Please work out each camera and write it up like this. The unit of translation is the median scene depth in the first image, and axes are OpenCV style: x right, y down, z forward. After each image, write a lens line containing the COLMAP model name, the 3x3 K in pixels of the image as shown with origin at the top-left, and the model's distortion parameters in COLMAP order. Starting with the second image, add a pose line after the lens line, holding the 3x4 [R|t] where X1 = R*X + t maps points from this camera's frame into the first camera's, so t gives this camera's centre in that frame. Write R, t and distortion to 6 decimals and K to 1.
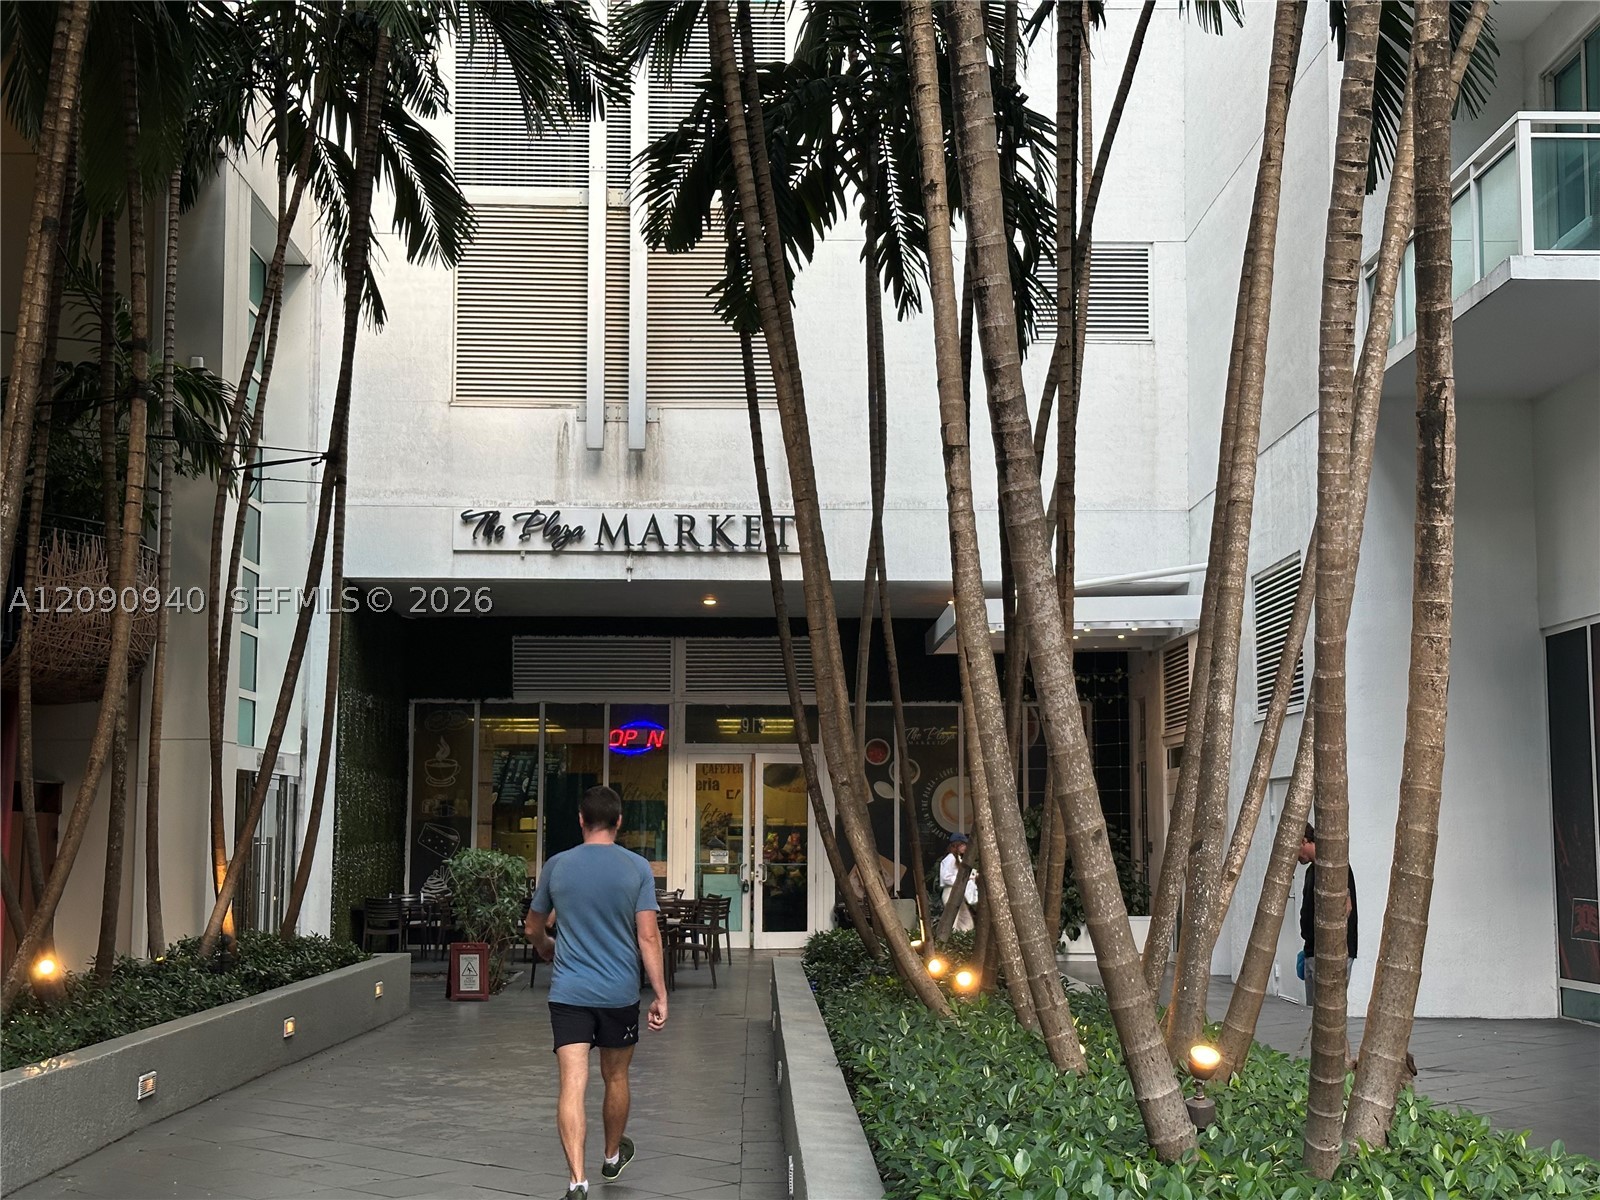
lens RADIAL K [[2234.8, 0, 798.7], [0, 2234.8, 599.1], [0, 0, 1]] dist [-0.224188, 0.000000]
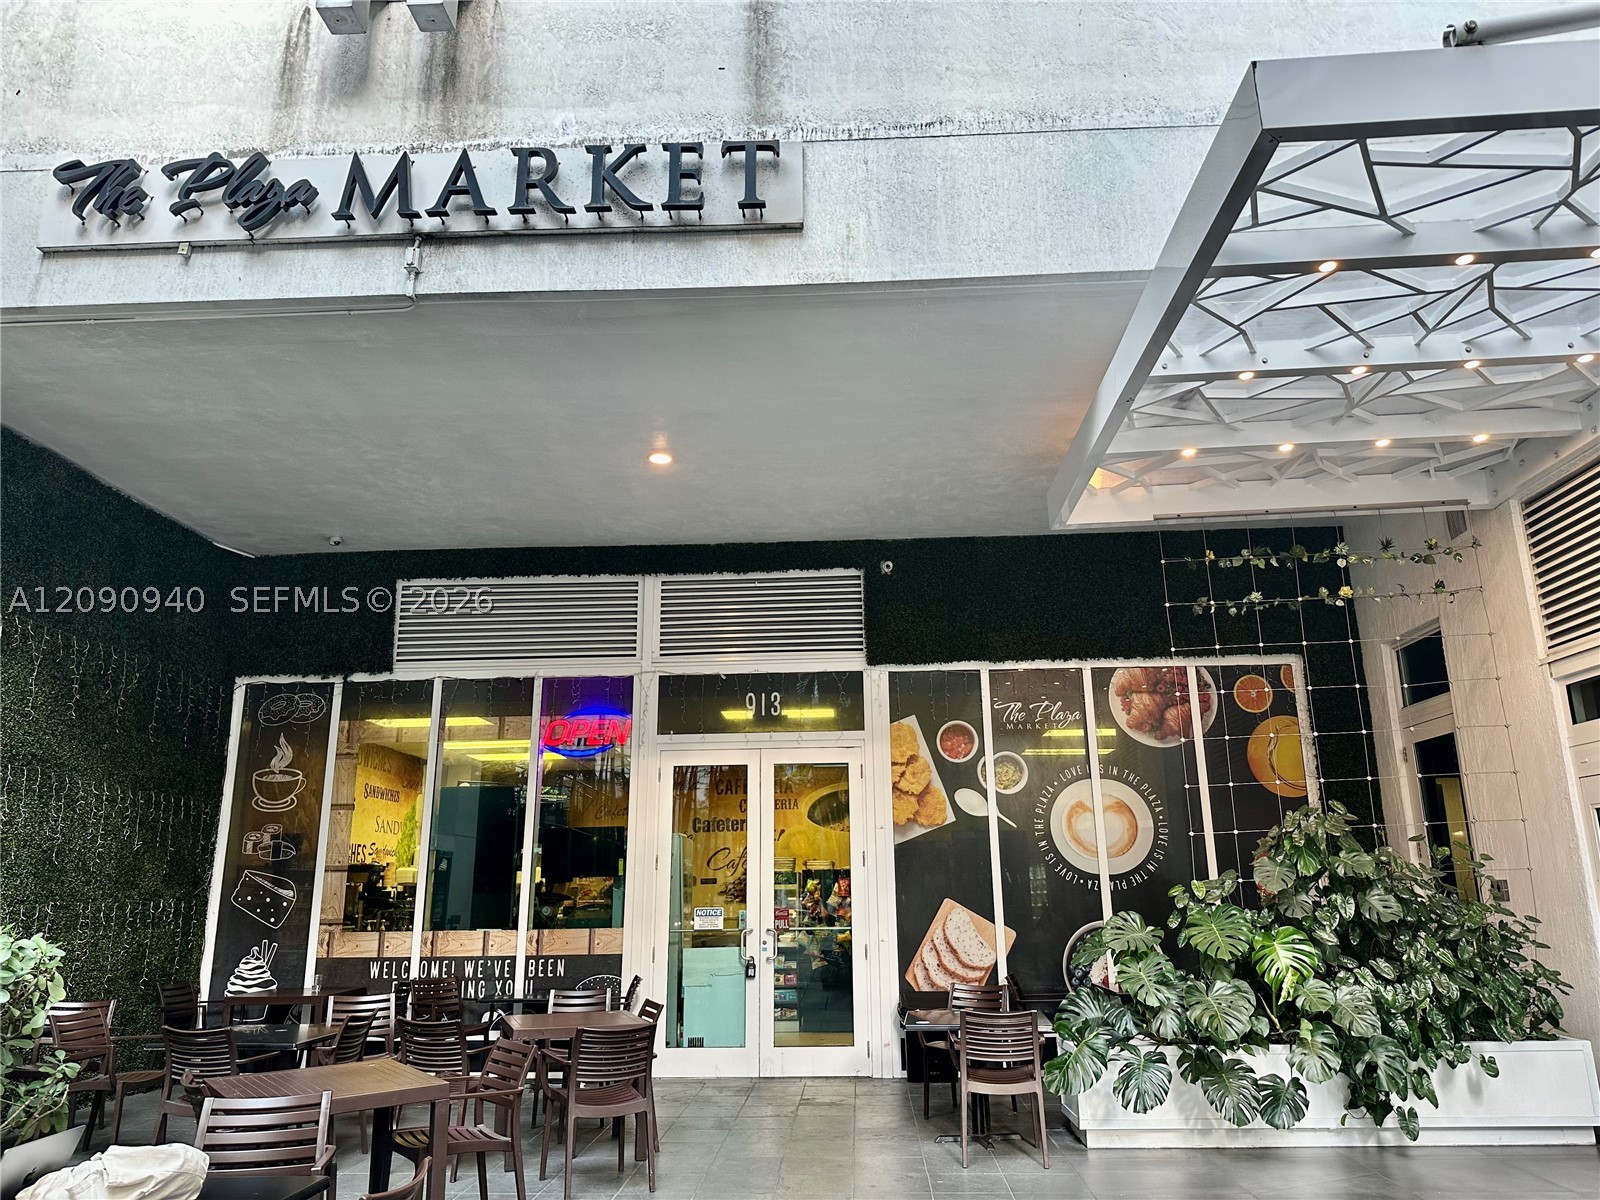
lens RADIAL K [[1125.6, 0, 811.6], [0, 1125.6, 604.2], [0, 0, 1]] dist [-0.009864, -0.021623]
pose [[0.997999, -0.030977, -0.055114, 0.014503], [0.022812, 0.989454, -0.143042, 0.086503], [0.058964, 0.141498, 0.988181, 0.786694]]
